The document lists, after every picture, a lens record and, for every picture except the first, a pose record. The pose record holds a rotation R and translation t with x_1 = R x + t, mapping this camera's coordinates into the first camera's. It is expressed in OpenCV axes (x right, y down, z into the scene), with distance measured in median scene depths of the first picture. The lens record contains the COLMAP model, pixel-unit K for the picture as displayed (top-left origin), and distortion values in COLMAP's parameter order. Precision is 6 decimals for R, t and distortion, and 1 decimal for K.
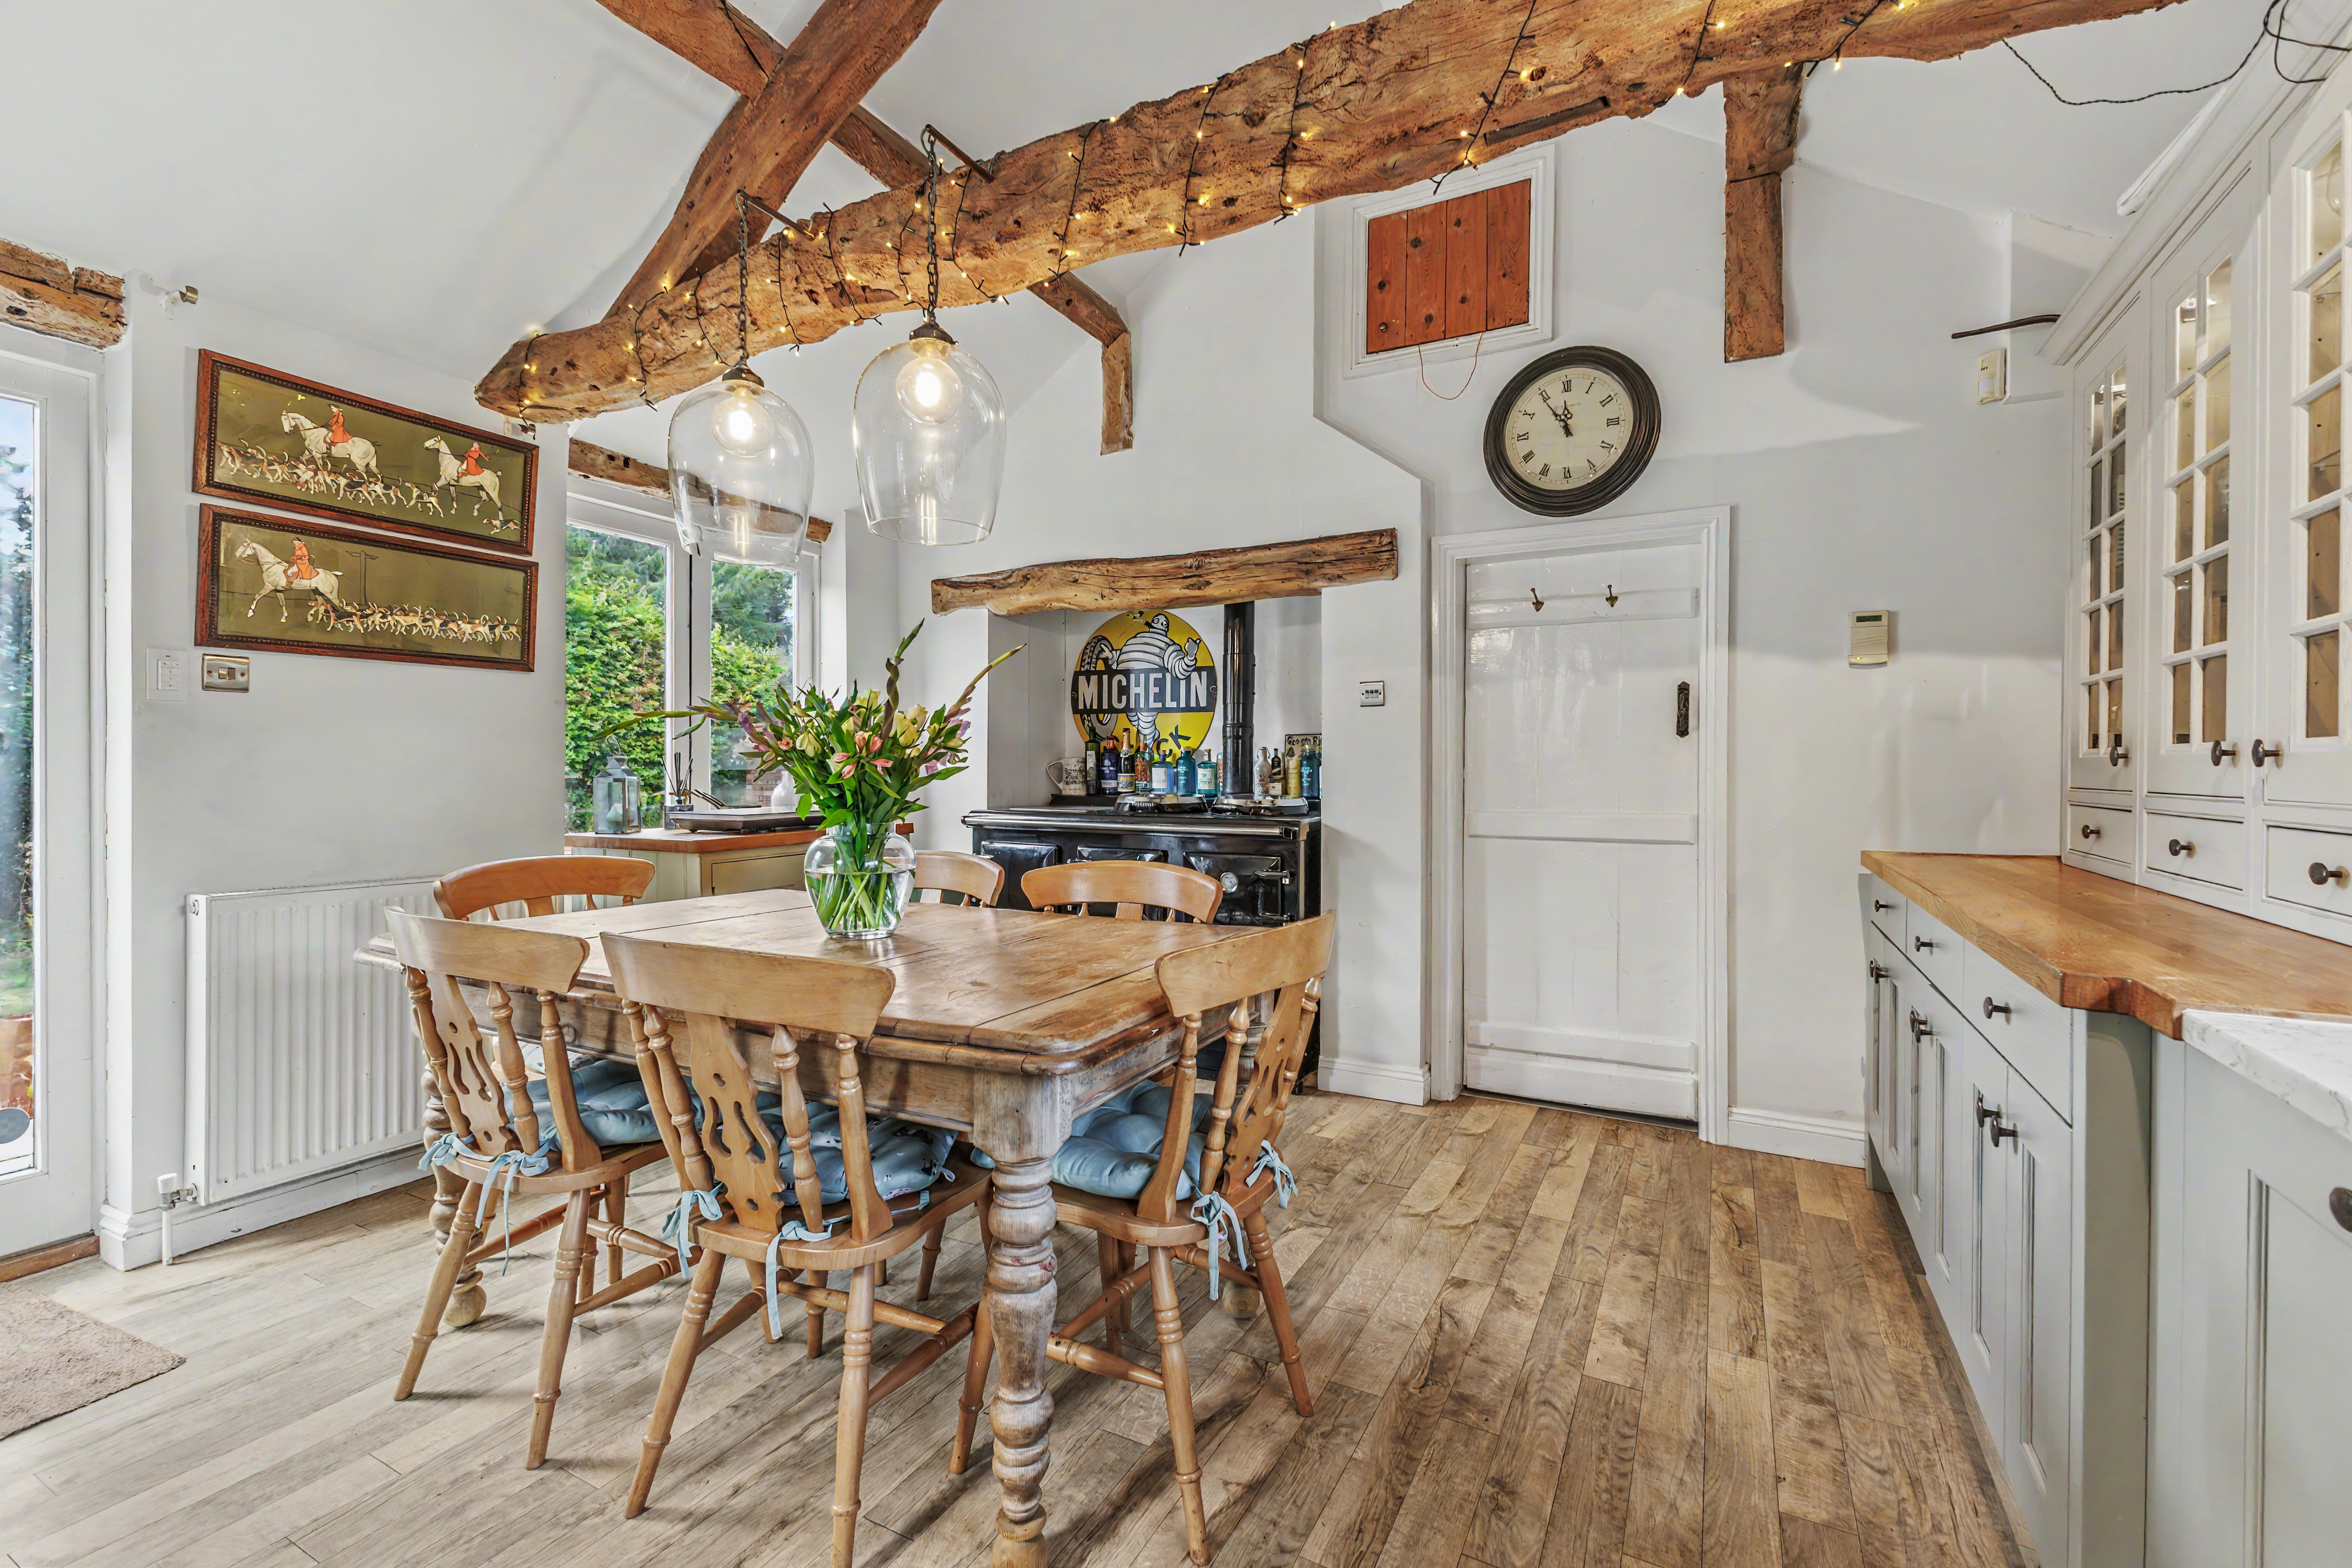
lens RADIAL K [[1023.9, 0, 1183.2], [0, 1023.9, 778.0], [0, 0, 1]] dist [0.001353, 0.000509]
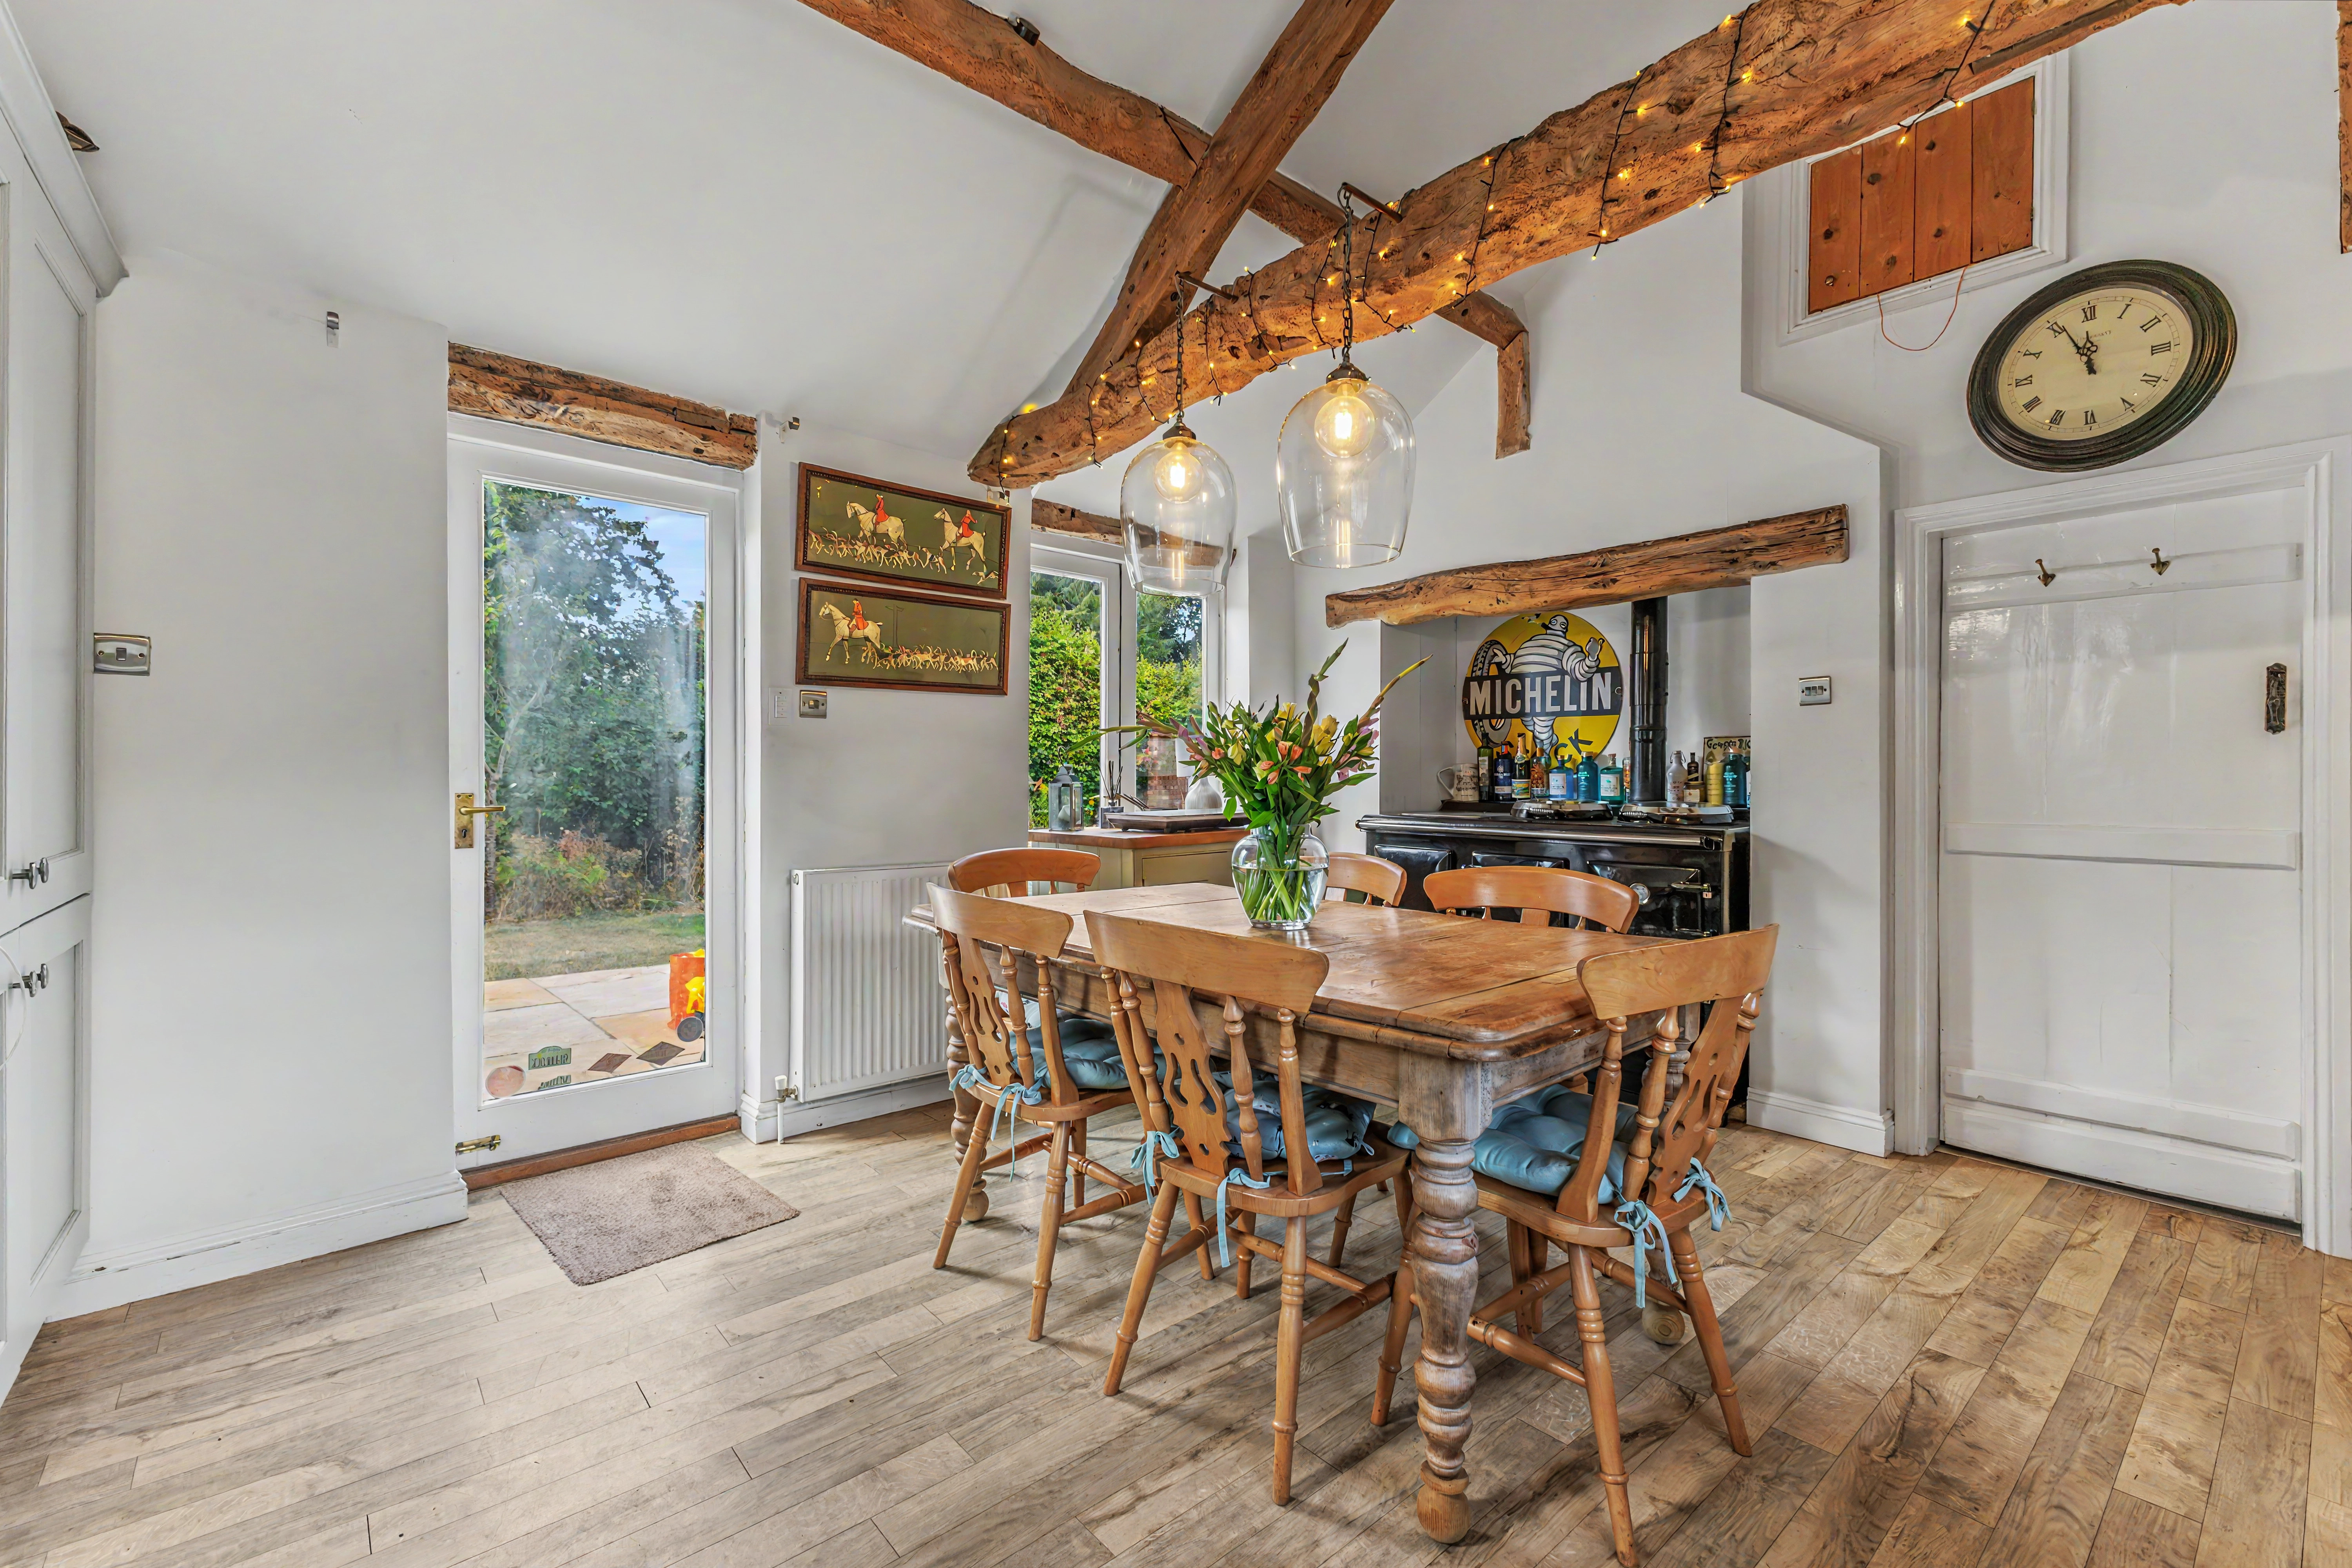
lens RADIAL K [[1016.2, 0, 1171.1], [0, 1016.2, 779.4], [0, 0, 1]] dist [0.008872, -0.003467]
pose [[0.930105, 0.000064, -0.367293, -0.013416], [-0.001671, 0.999990, -0.004058, 0.000151], [0.367289, 0.004388, 0.930097, -0.040790]]
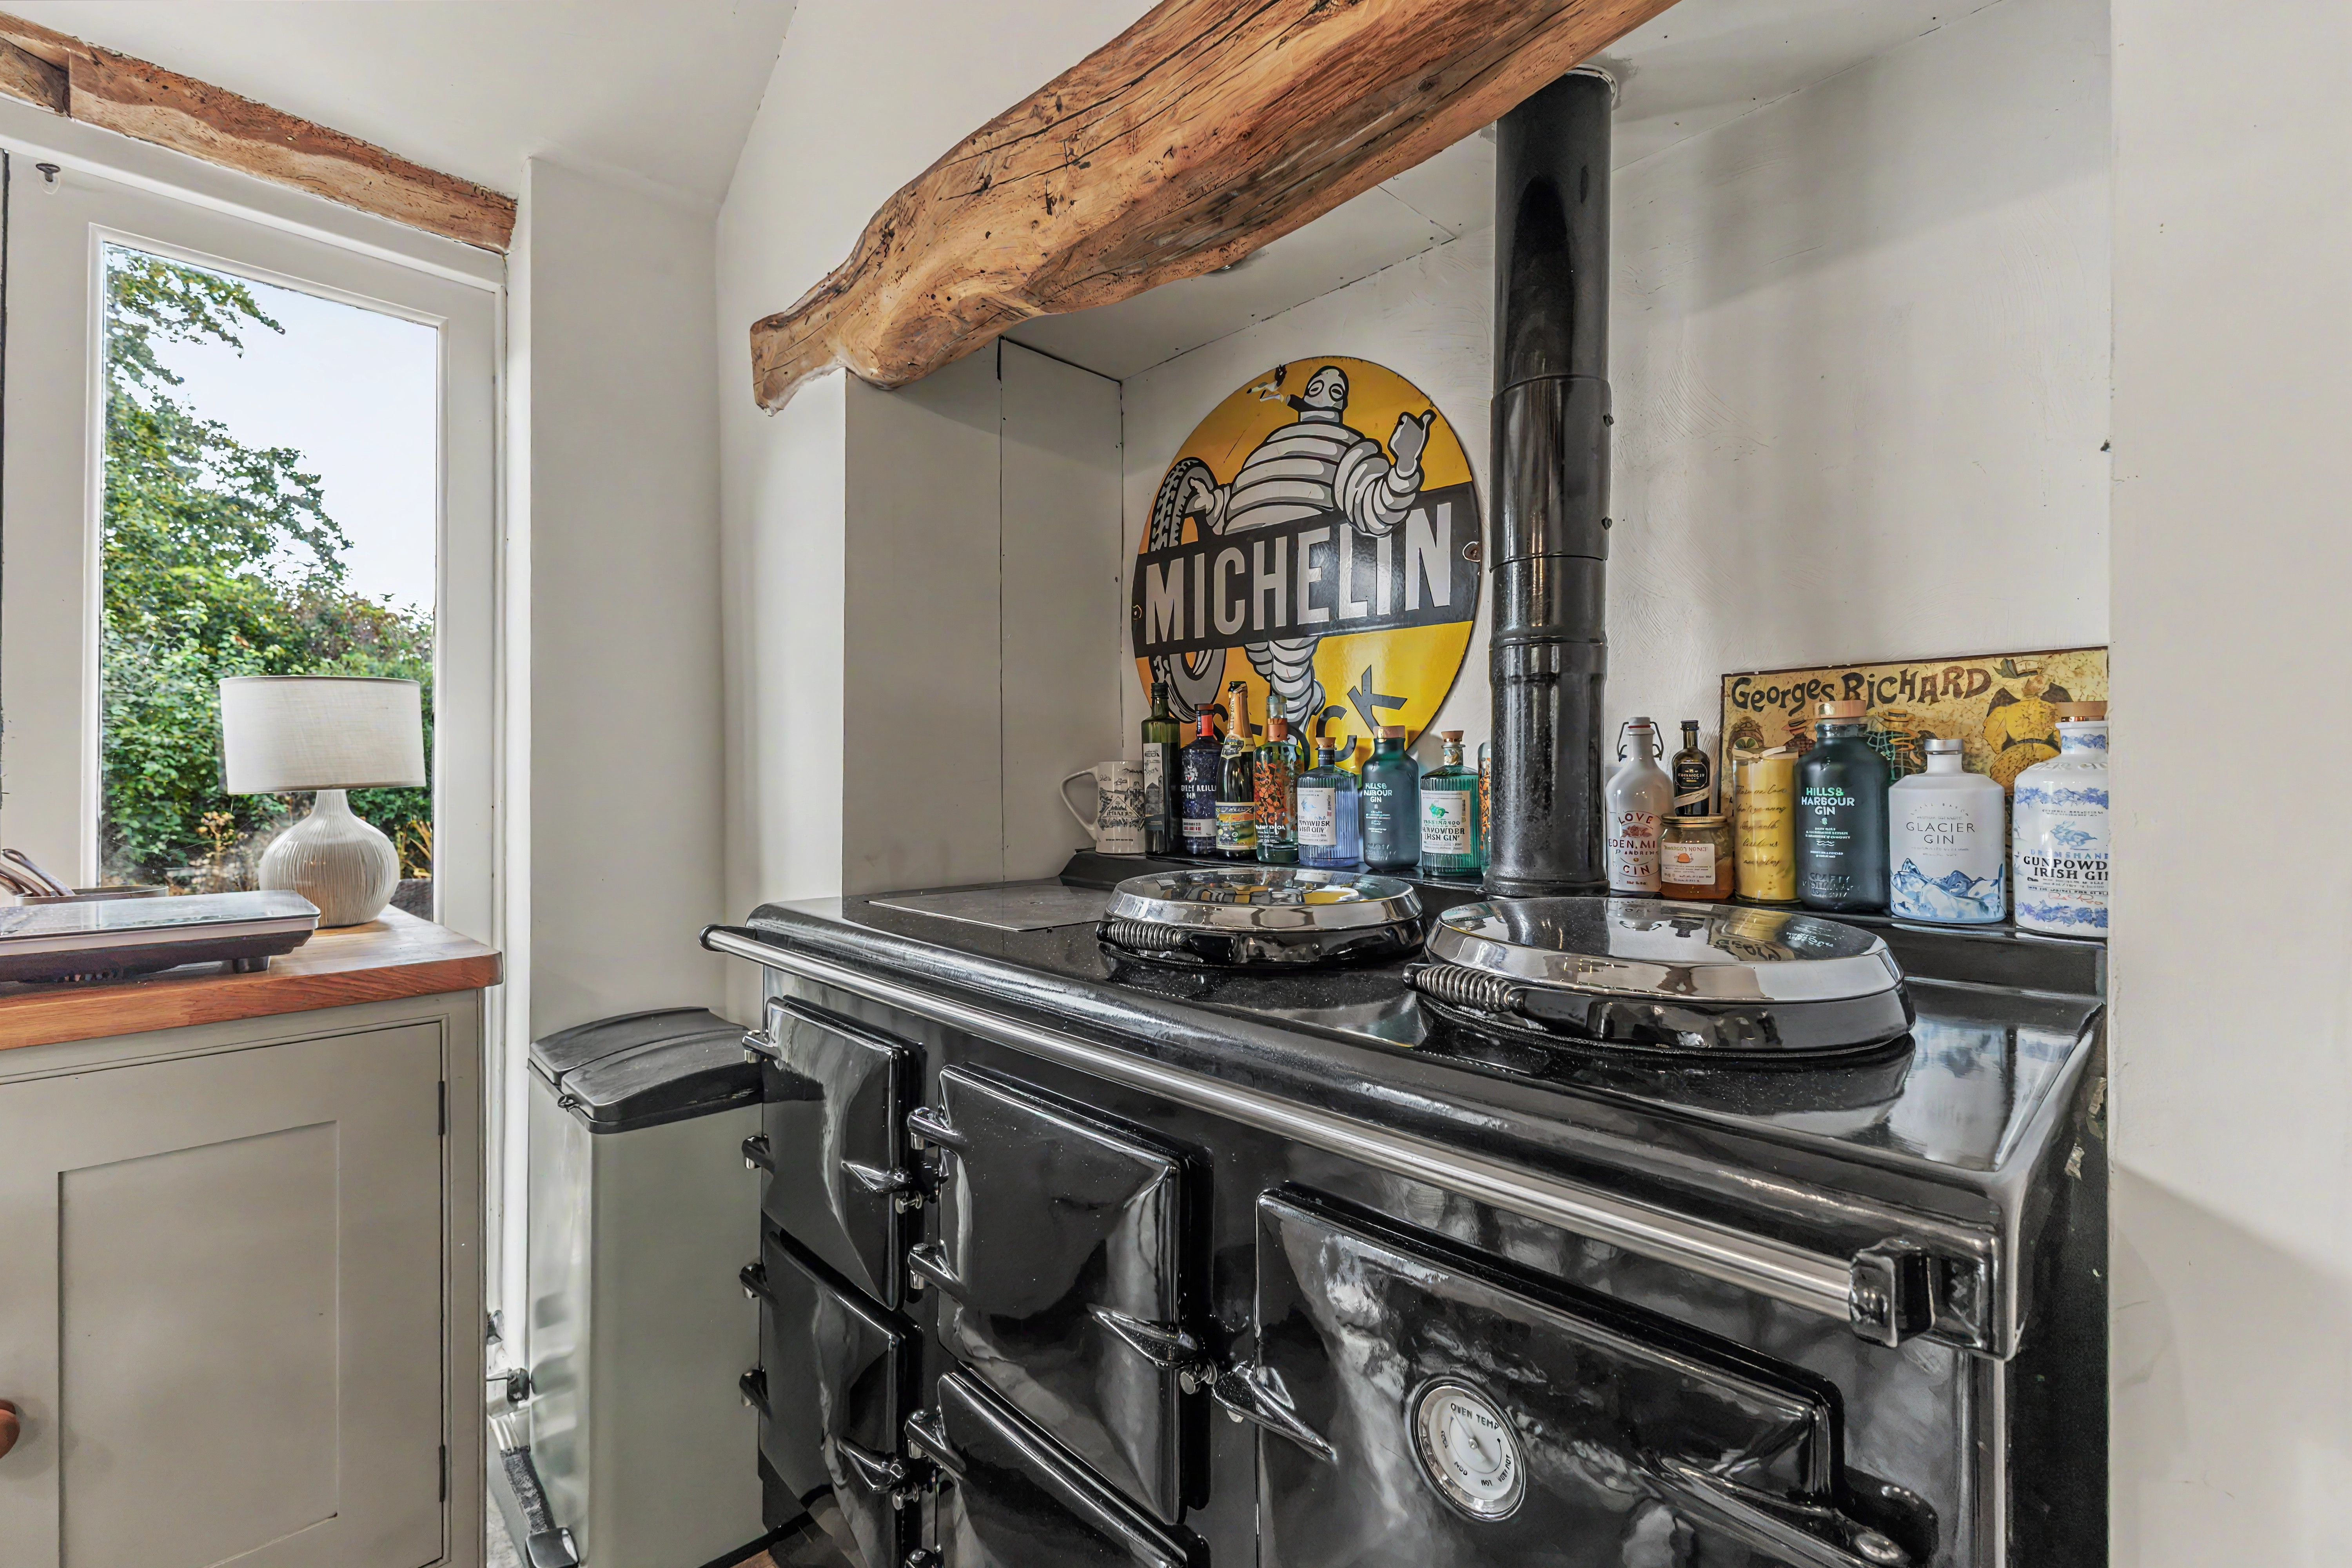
lens RADIAL K [[1016.2, 0, 1171.1], [0, 1016.2, 779.4], [0, 0, 1]] dist [0.008872, -0.003467]
pose [[0.948473, -0.000689, -0.316857, 0.055915], [-0.002179, 0.999960, -0.008695, -0.012772], [0.316850, 0.008938, 0.948433, 0.886149]]
